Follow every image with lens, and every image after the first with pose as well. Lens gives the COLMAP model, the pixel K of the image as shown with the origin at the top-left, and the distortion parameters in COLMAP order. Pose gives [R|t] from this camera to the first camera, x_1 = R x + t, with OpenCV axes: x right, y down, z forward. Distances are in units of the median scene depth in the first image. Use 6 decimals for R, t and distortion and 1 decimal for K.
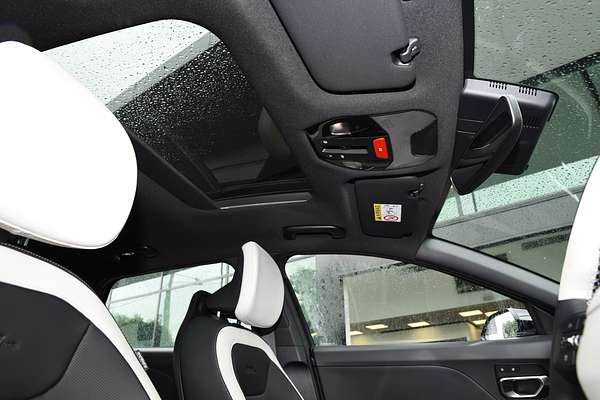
lens RADIAL K [[436.4, 0, 312.7], [0, 436.4, 201.5], [0, 0, 1]] dist [-0.034669, 0.003107]
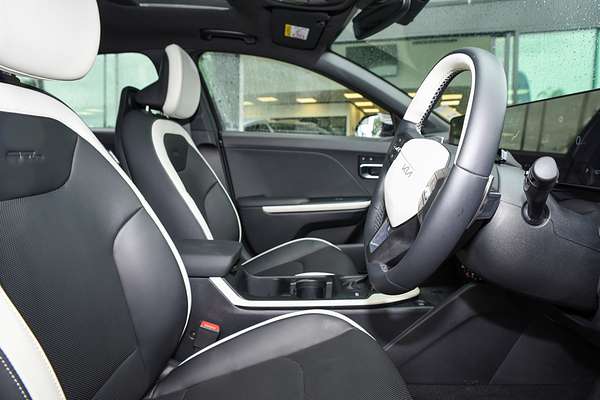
lens RADIAL K [[436.4, 0, 312.7], [0, 436.4, 201.5], [0, 0, 1]] dist [-0.034669, 0.003107]
pose [[0.965907, 0.022809, 0.257884, -0.066000], [-0.151284, 0.858071, 0.490742, -0.143949], [-0.210089, -0.513024, 0.832267, -0.178975]]
